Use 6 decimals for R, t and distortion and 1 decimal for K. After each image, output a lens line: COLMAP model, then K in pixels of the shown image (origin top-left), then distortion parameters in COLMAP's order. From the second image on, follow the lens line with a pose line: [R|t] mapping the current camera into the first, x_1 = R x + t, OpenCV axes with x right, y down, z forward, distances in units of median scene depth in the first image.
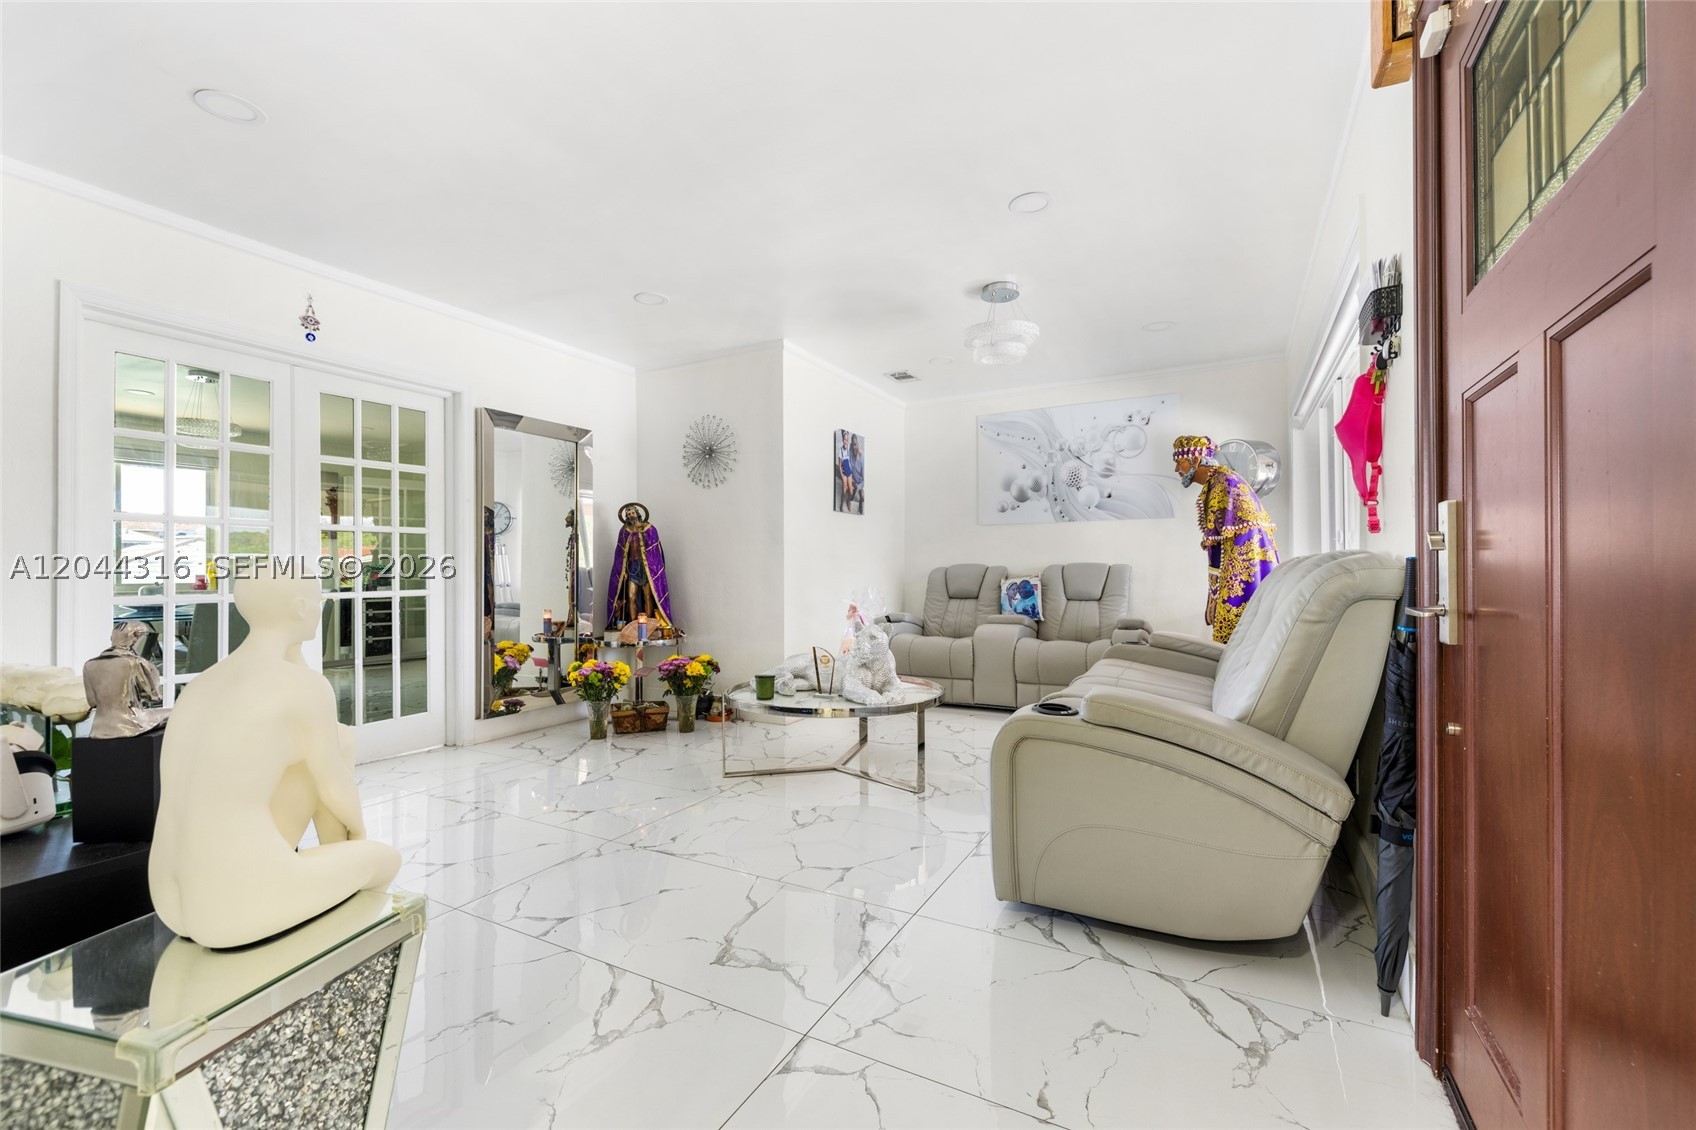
lens RADIAL K [[718.0, 0, 841.2], [0, 718.0, 575.6], [0, 0, 1]] dist [0.000359, -0.000492]
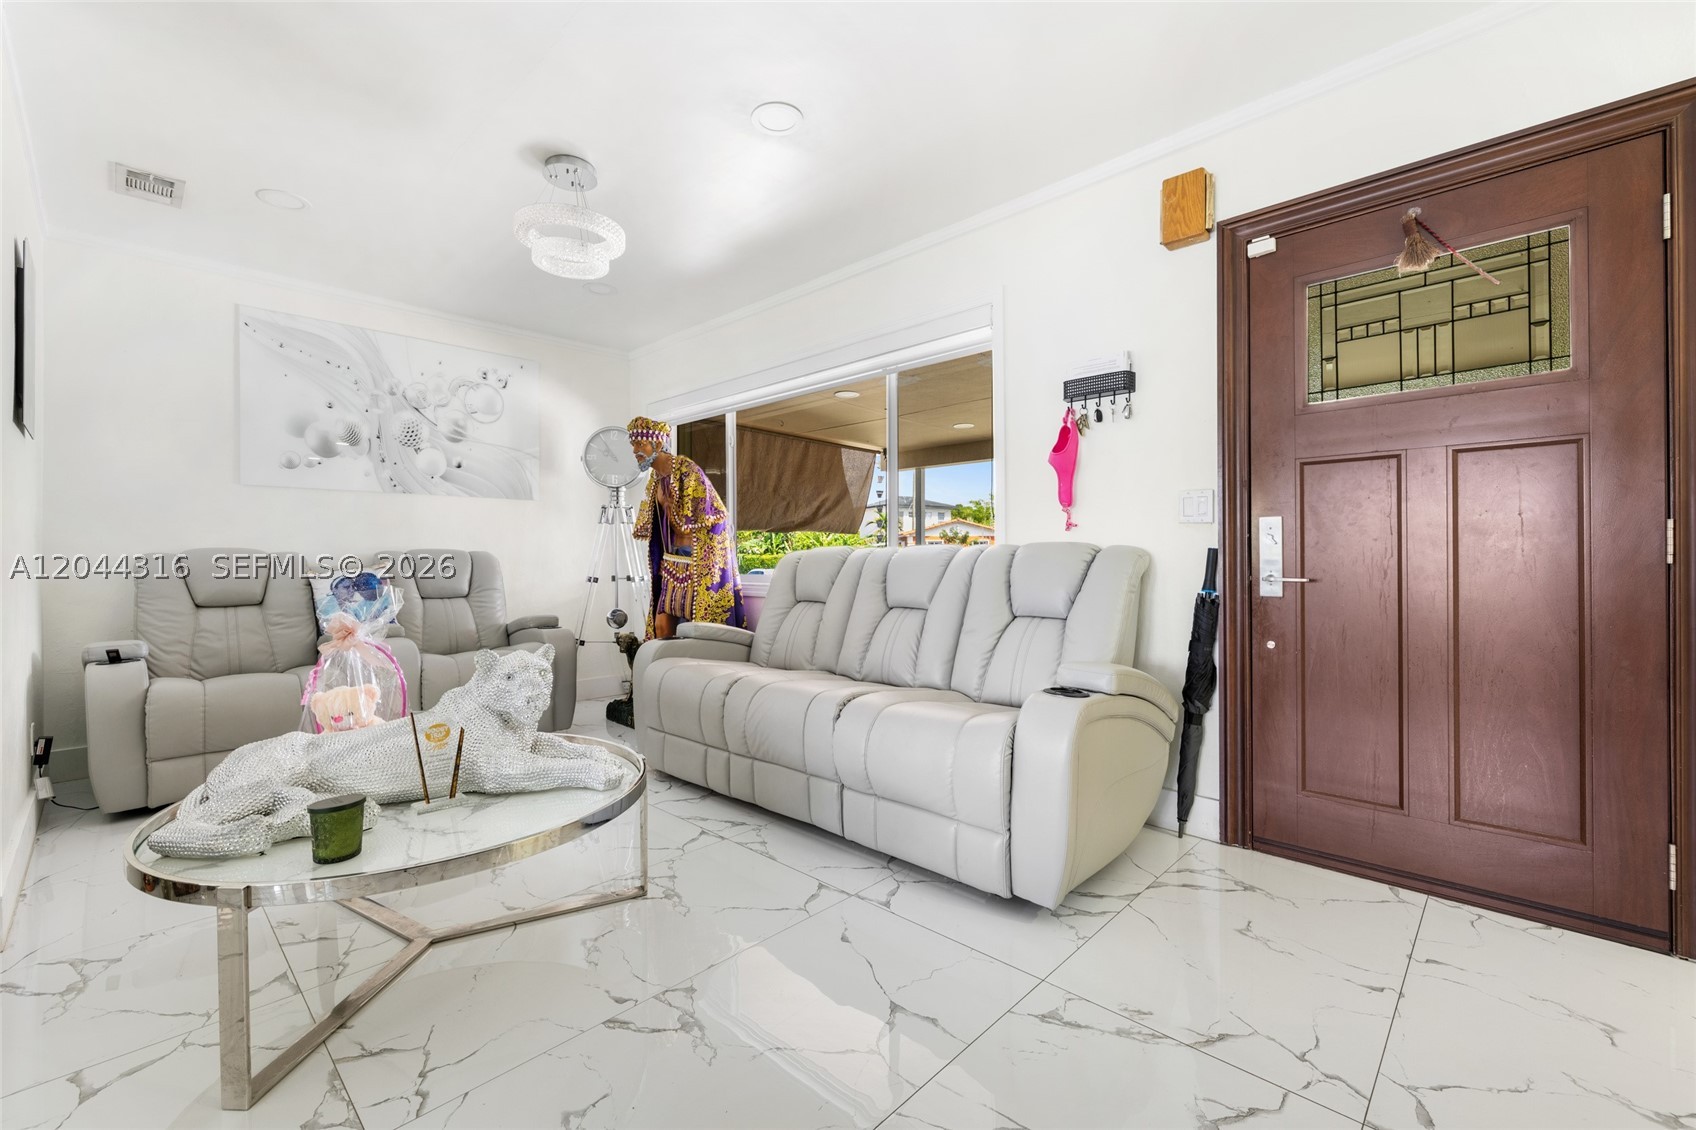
lens RADIAL K [[707.5, 0, 848.0], [0, 707.5, 565.0], [0, 0, 1]] dist [-0.000739, -0.000208]
pose [[0.263352, -0.006589, 0.964677, -0.271600], [0.009480, 0.999946, 0.004242, 0.000022], [-0.964653, 0.008028, 0.263400, 0.377091]]
